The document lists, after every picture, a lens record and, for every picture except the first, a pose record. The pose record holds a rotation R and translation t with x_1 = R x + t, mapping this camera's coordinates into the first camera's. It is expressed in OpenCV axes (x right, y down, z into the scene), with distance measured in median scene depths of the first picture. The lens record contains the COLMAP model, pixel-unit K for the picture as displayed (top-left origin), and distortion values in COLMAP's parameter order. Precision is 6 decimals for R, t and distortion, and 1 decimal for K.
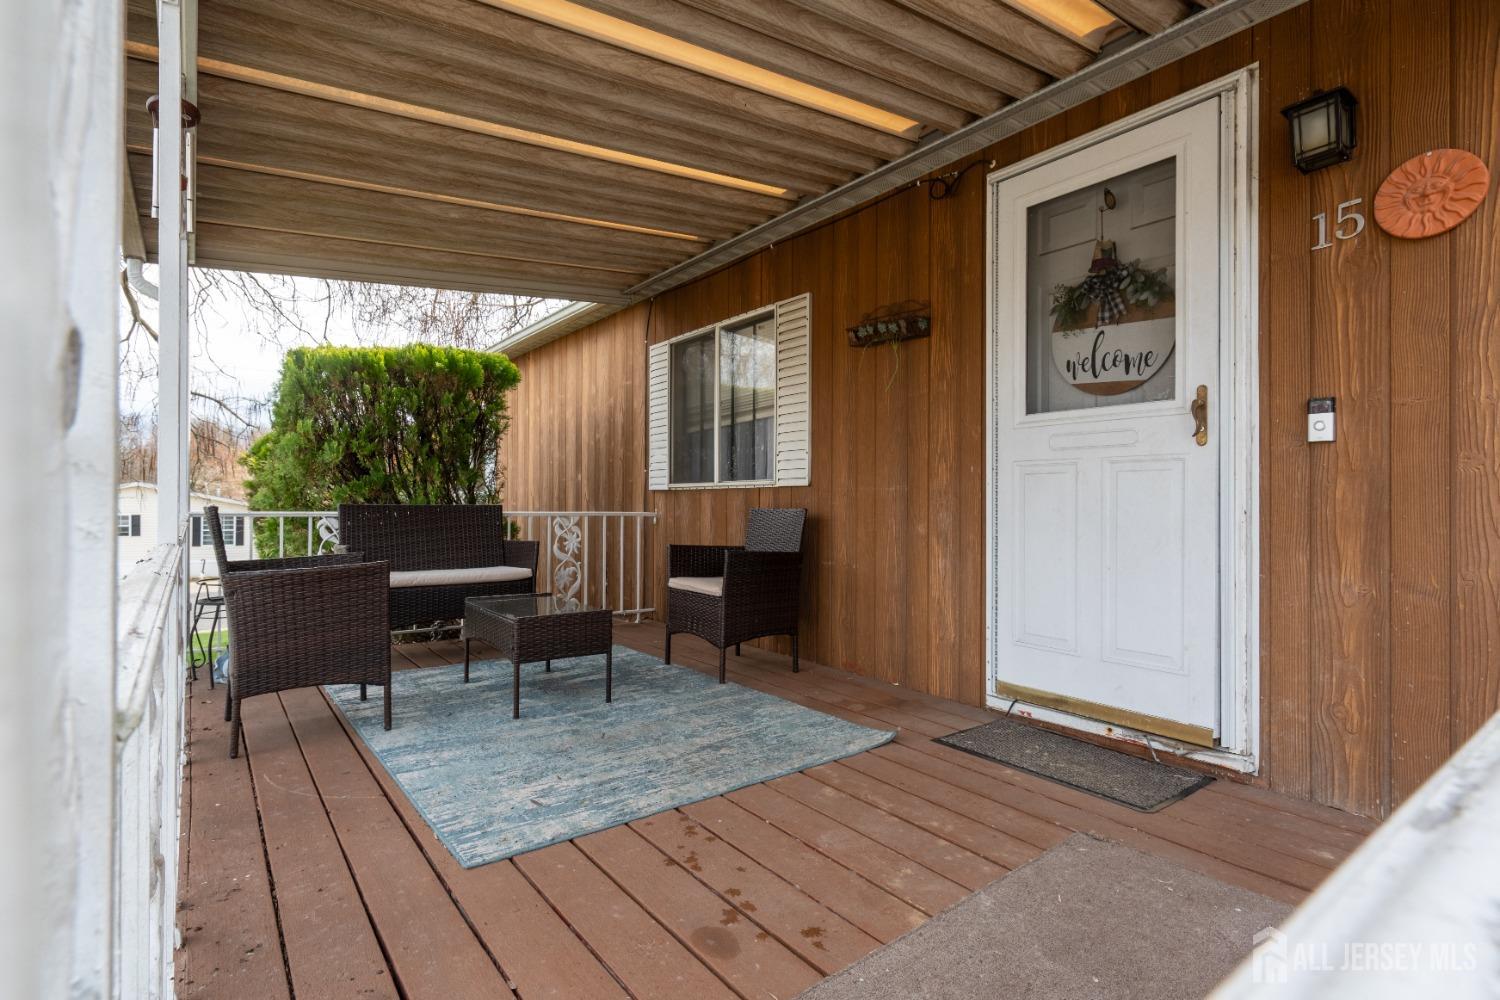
lens RADIAL K [[731.8, 0, 750.0], [0, 731.8, 500.0], [0, 0, 1]] dist [0.001346, 0.000064]
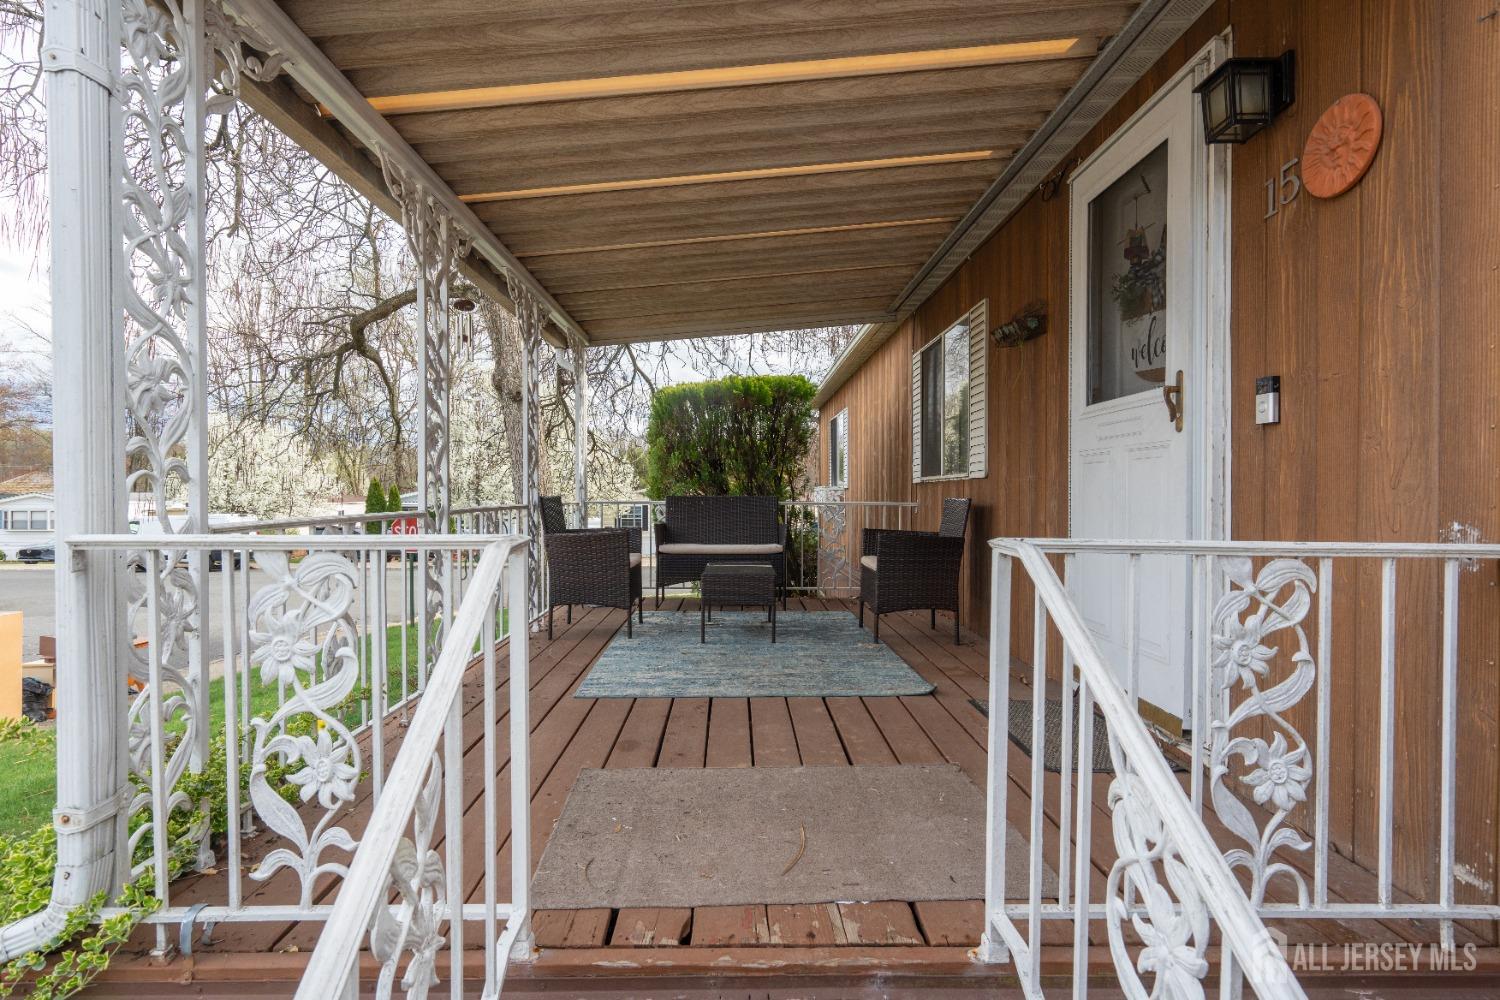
lens RADIAL K [[731.8, 0, 750.0], [0, 731.8, 500.0], [0, 0, 1]] dist [0.001346, 0.000064]
pose [[0.810282, 0.000546, -0.586040, 0.561765], [0.004671, 0.999962, 0.007389, 0.005628], [0.586022, -0.008724, 0.810249, -0.106455]]
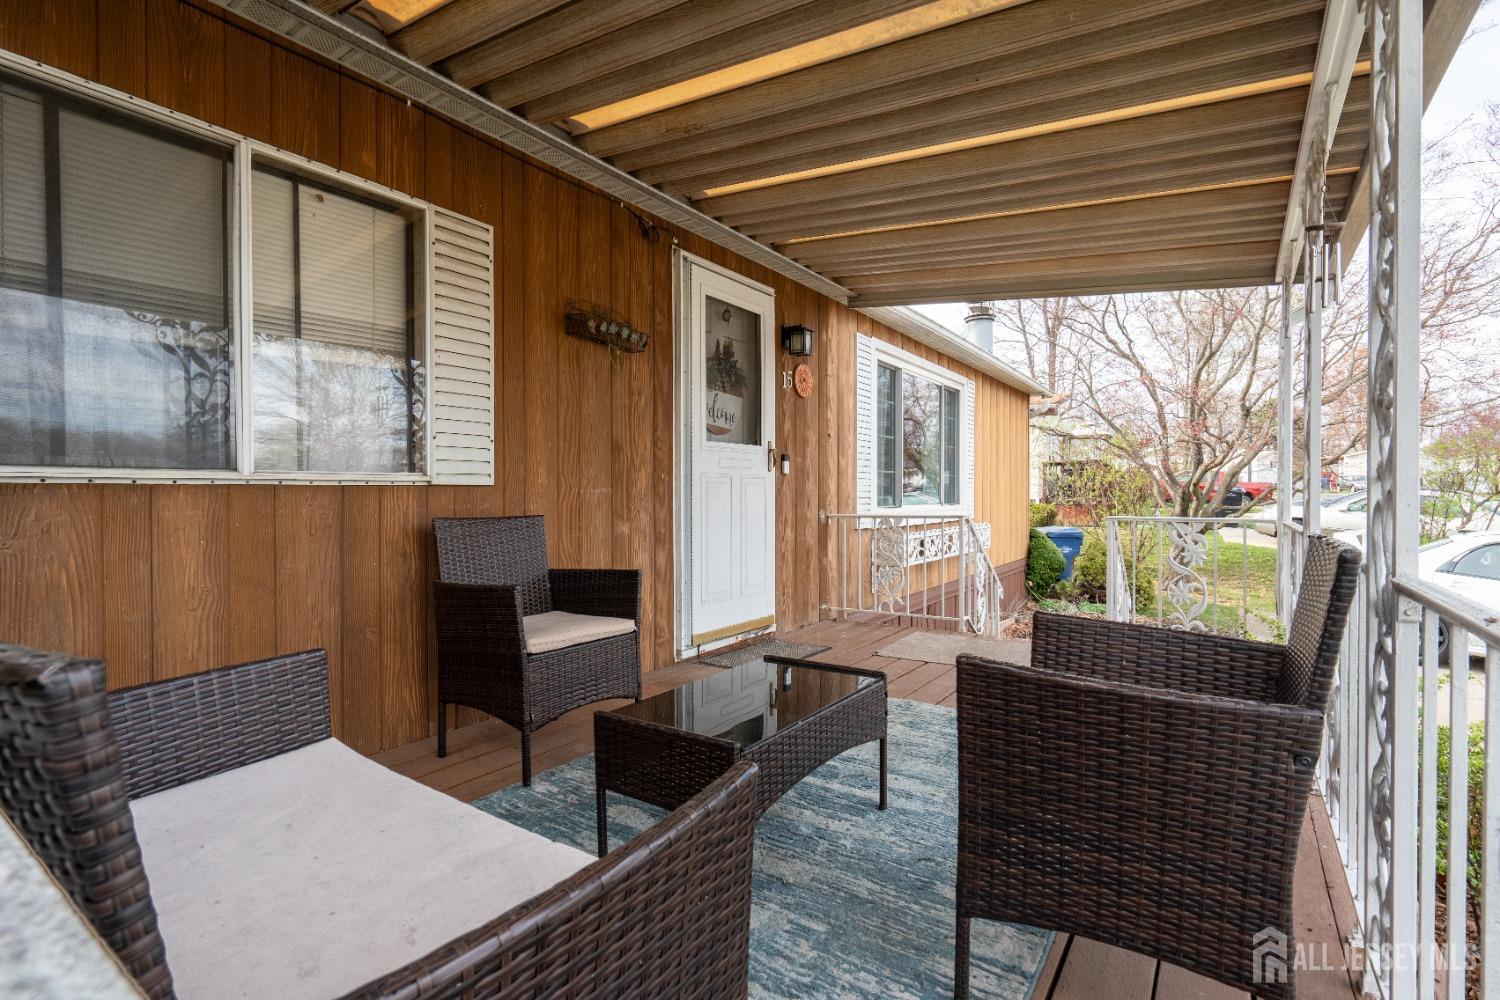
lens RADIAL K [[695.4, 0, 750.0], [0, 695.4, 500.0], [0, 0, 1]] dist [0.000335, -0.000025]
pose [[-0.310261, -0.013707, 0.950553, -0.878237], [-0.001092, 0.999901, 0.014062, -0.019599], [-0.950651, 0.003325, -0.310245, 1.257822]]
